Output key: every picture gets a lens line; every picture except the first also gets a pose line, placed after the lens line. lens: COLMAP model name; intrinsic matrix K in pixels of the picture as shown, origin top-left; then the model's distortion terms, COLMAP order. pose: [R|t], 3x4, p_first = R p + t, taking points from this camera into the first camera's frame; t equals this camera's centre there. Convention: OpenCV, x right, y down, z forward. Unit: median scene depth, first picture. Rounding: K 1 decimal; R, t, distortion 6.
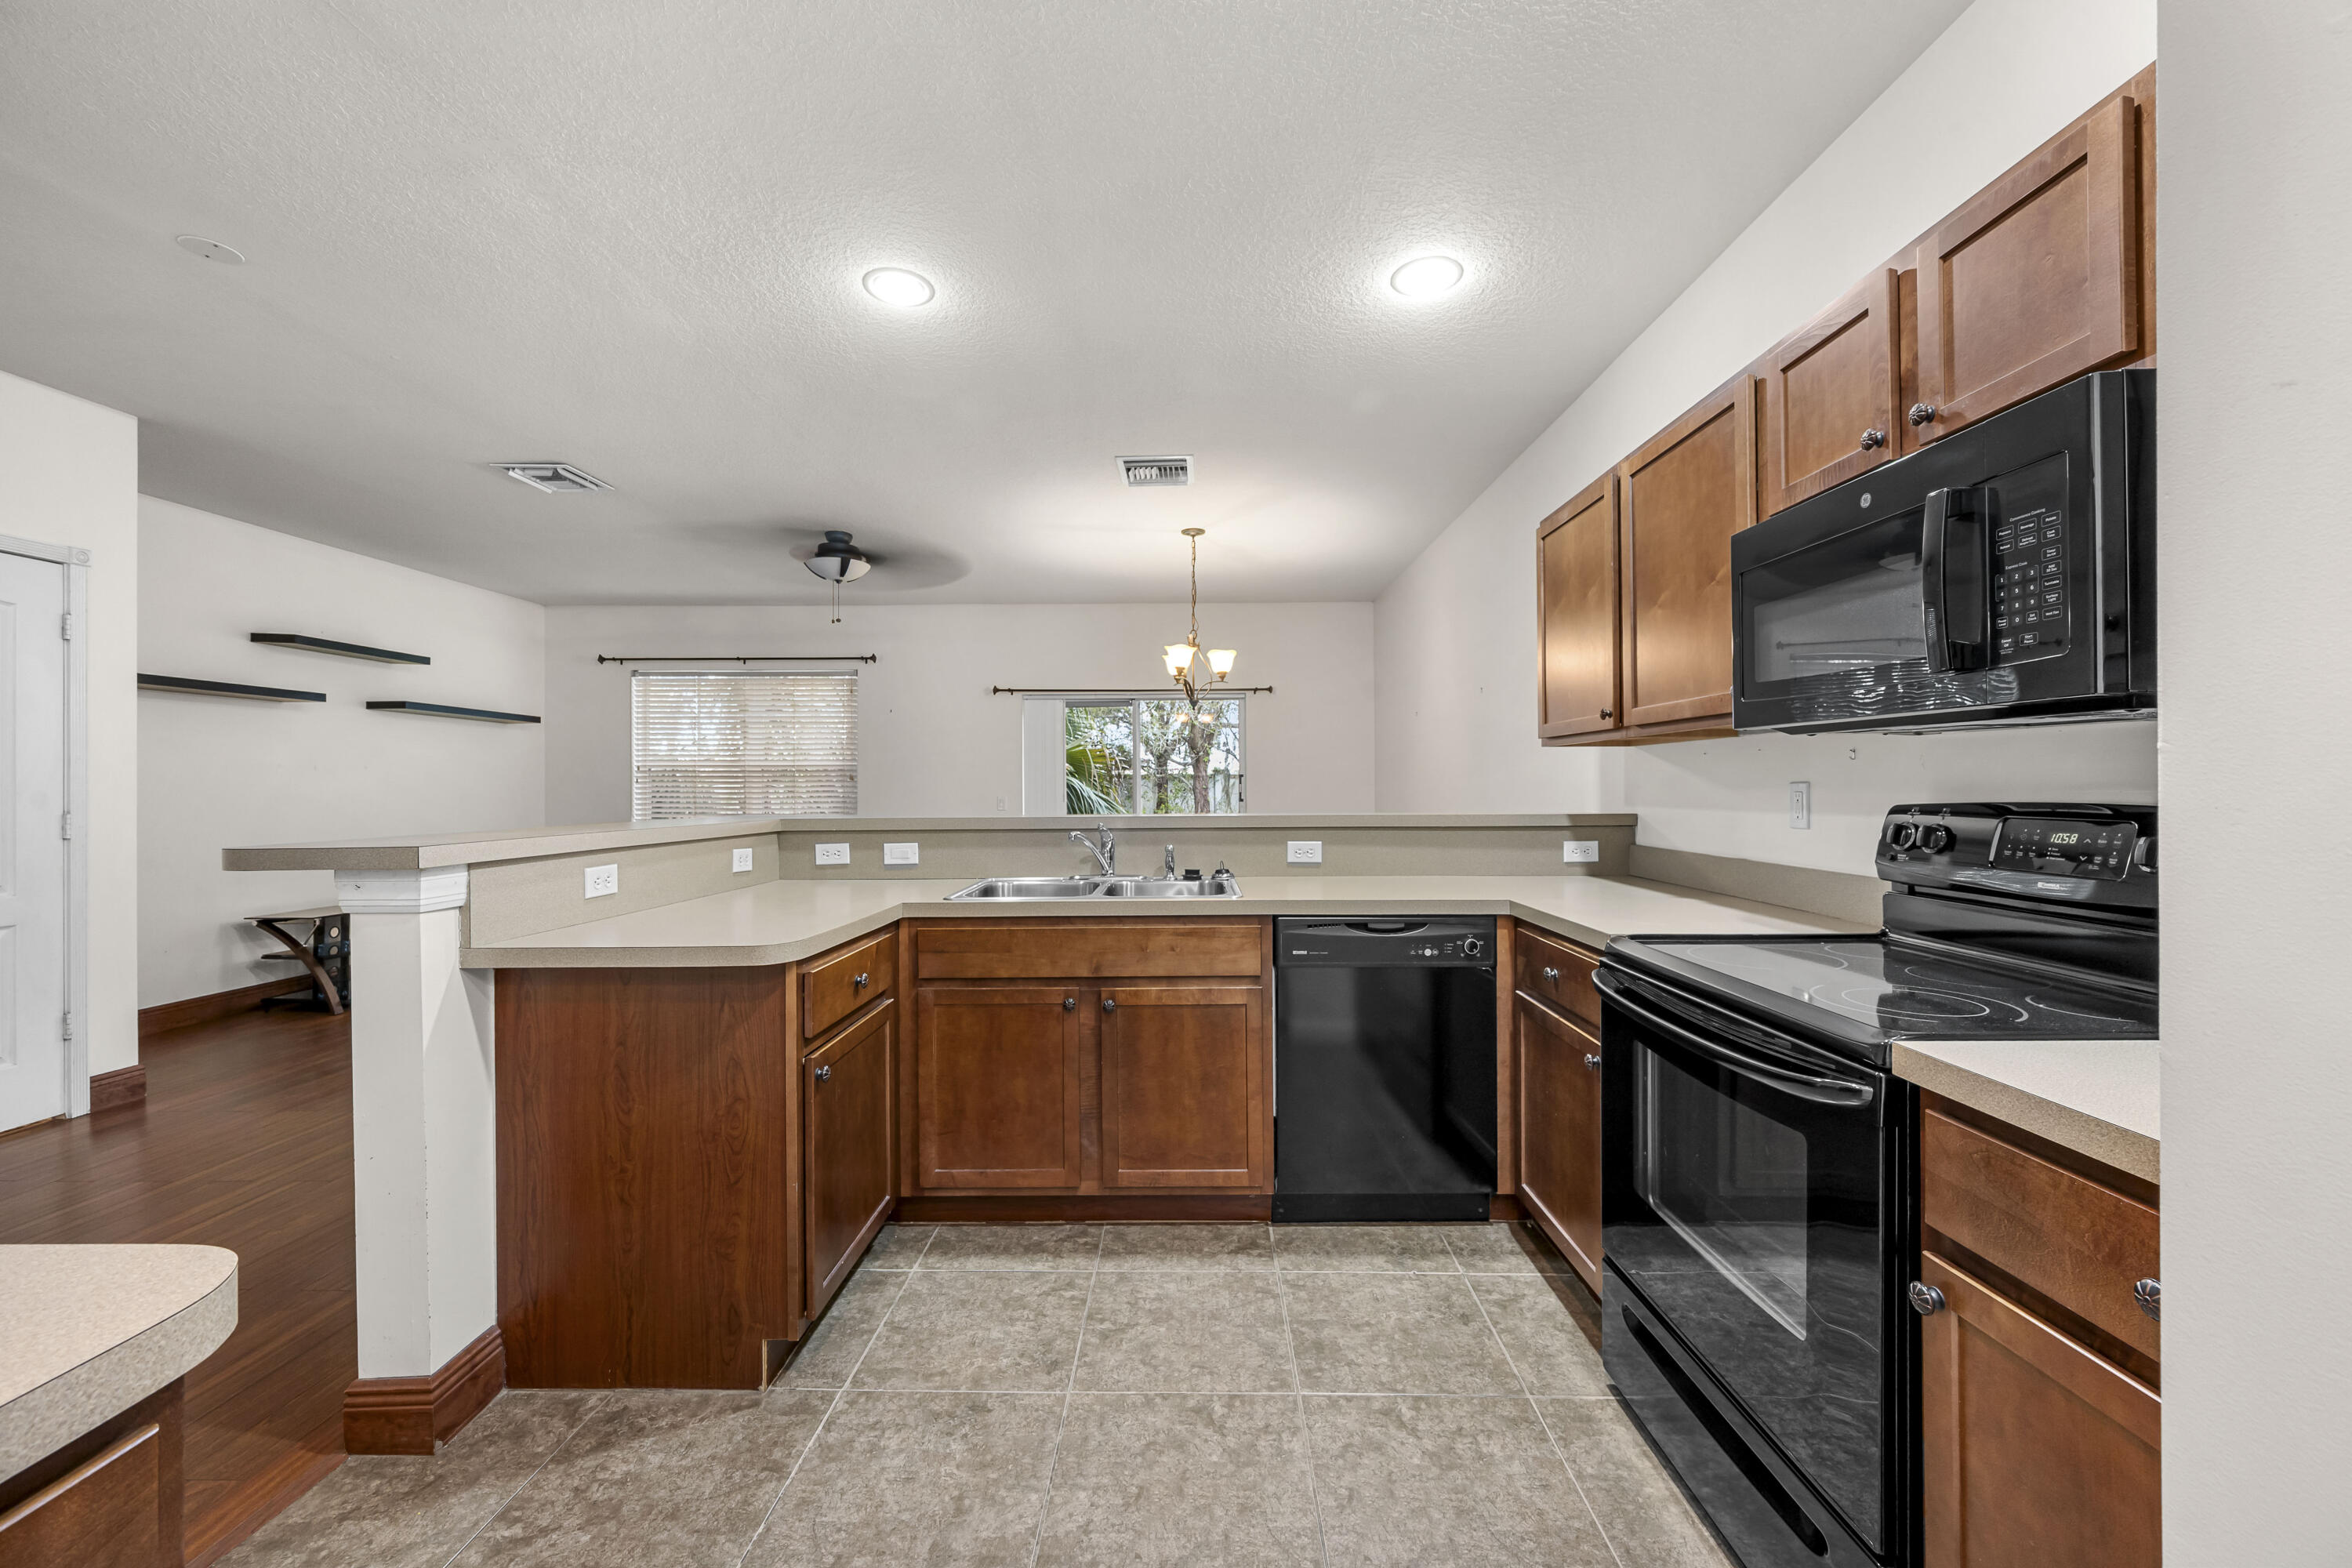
lens RADIAL K [[904.6, 0, 1175.2], [0, 904.6, 783.2], [0, 0, 1]] dist [-0.002294, 0.000609]
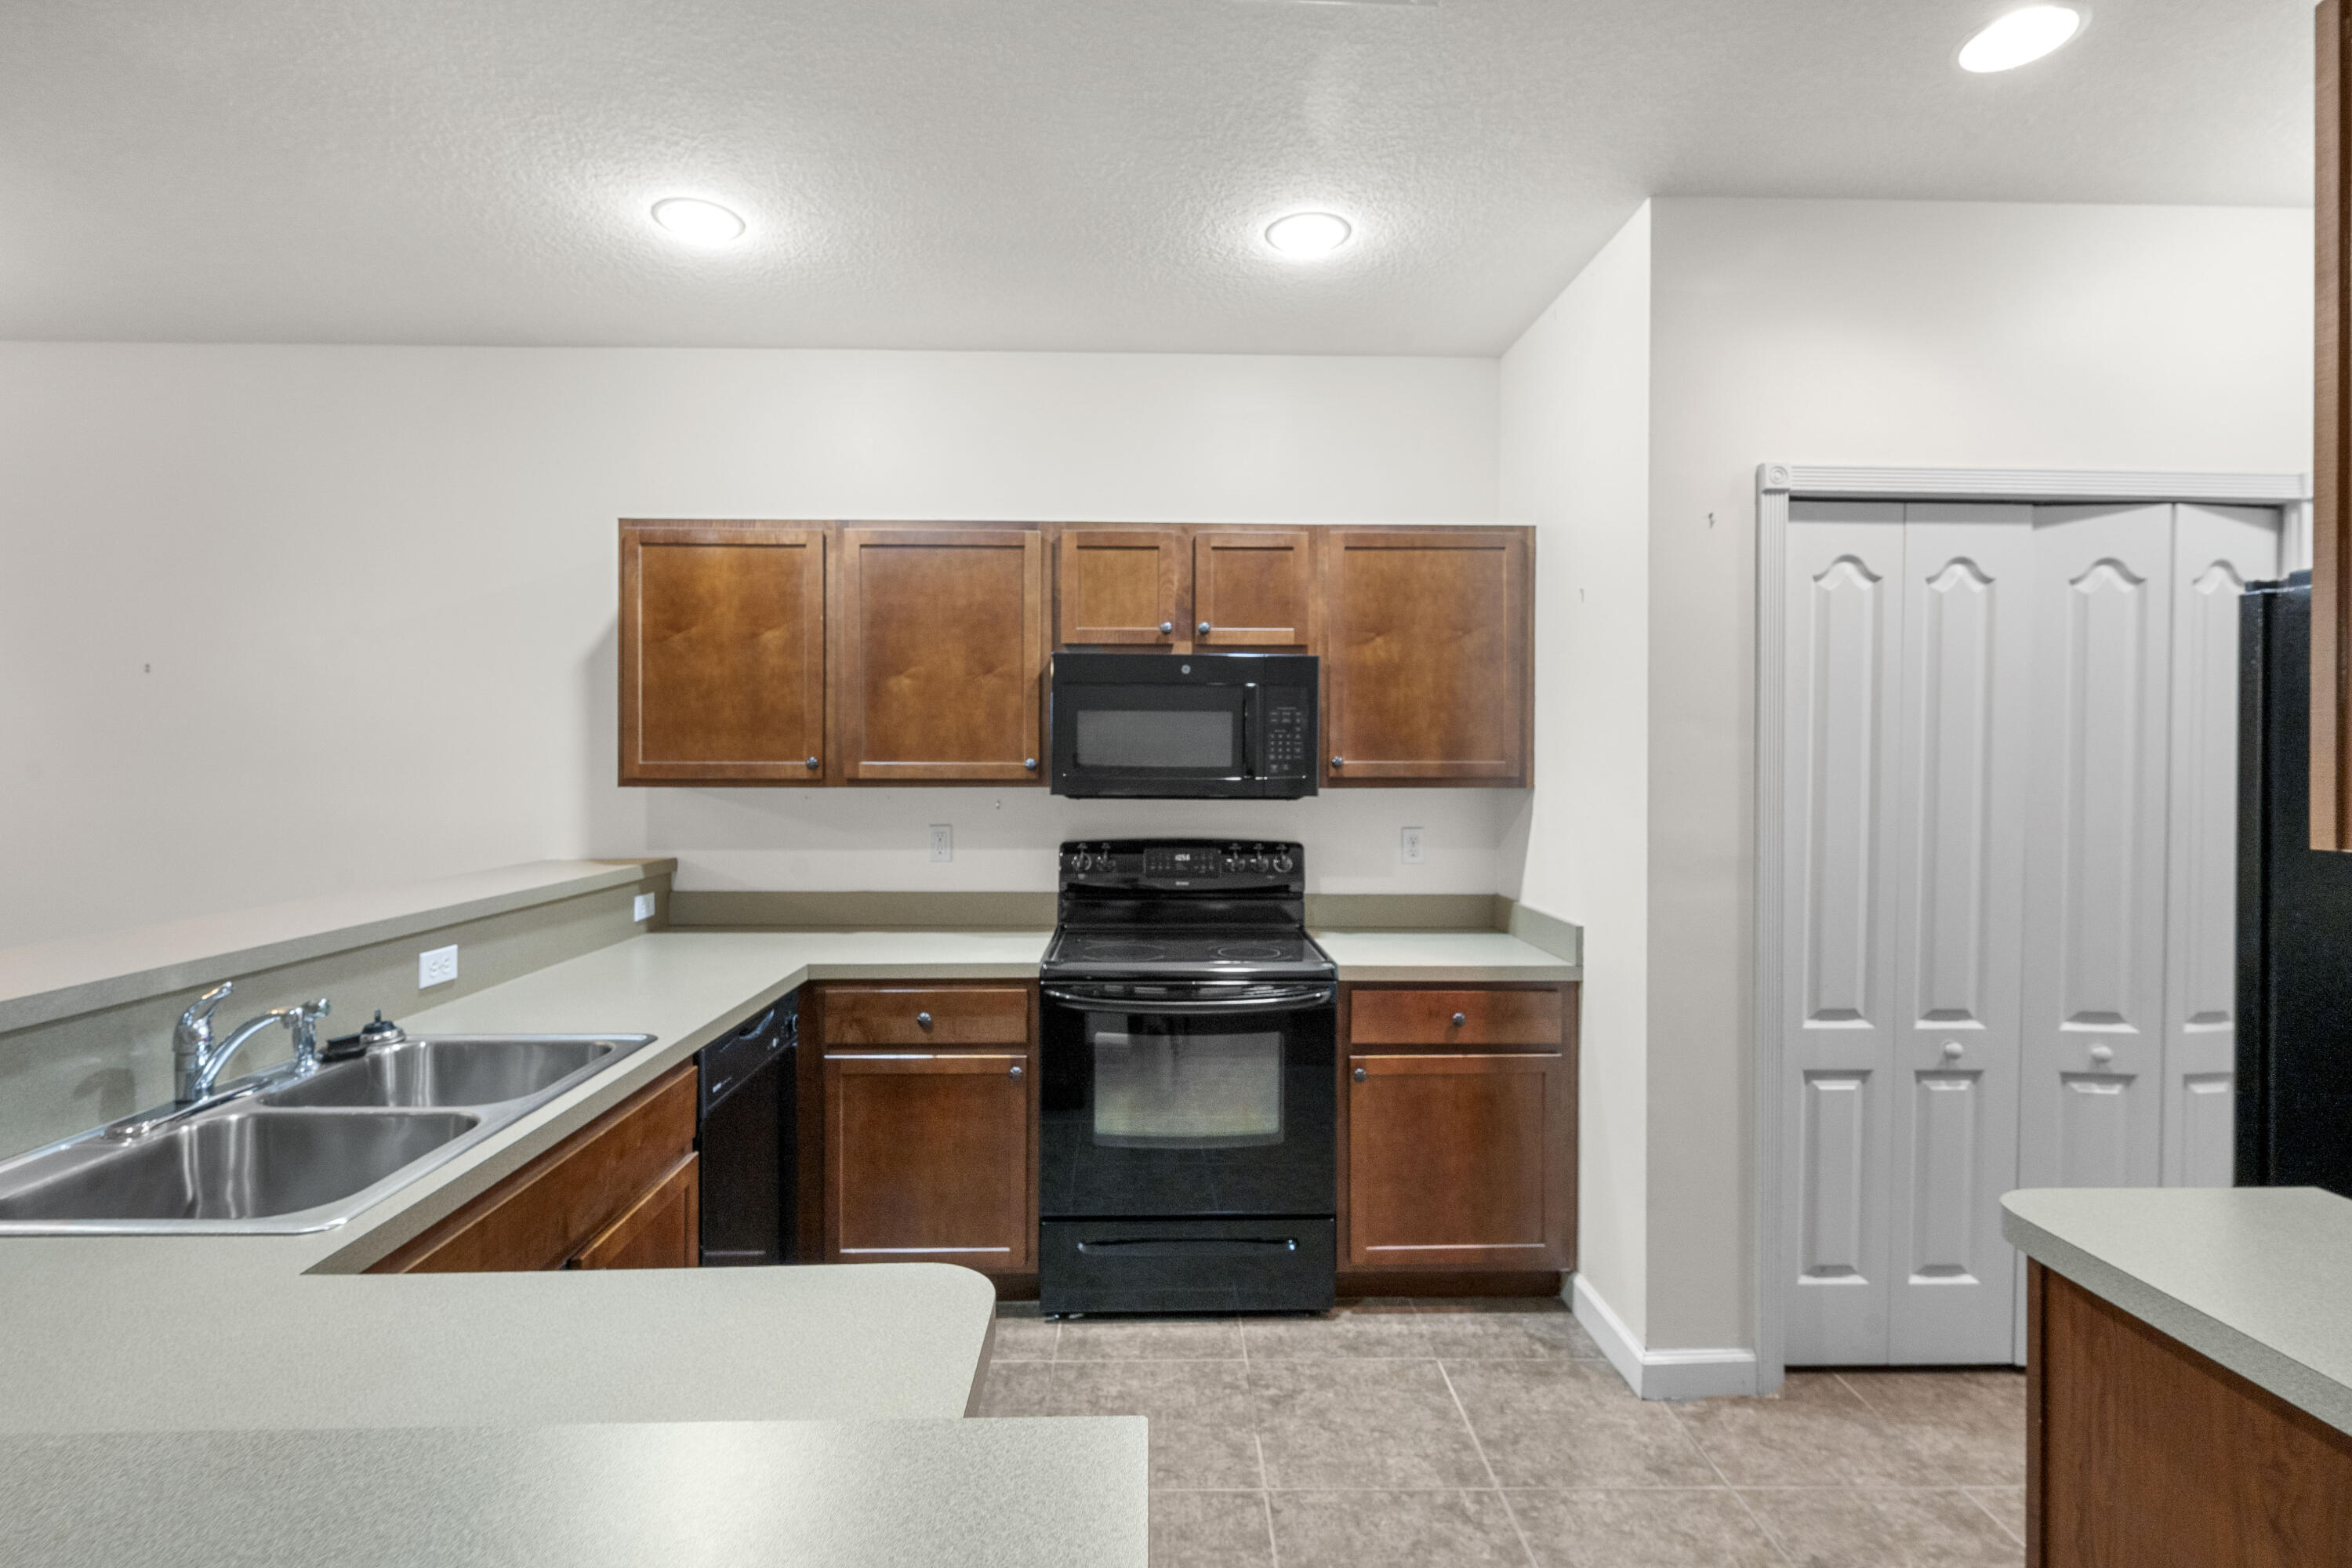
lens RADIAL K [[1068.1, 0, 1165.6], [0, 1068.1, 765.3], [0, 0, 1]] dist [-0.000105, -0.000389]
pose [[-0.032481, 0.001052, 0.999472, -0.600473], [-0.005292, 0.999985, -0.001225, -0.062145], [-0.999458, -0.005329, -0.032475, 0.530975]]
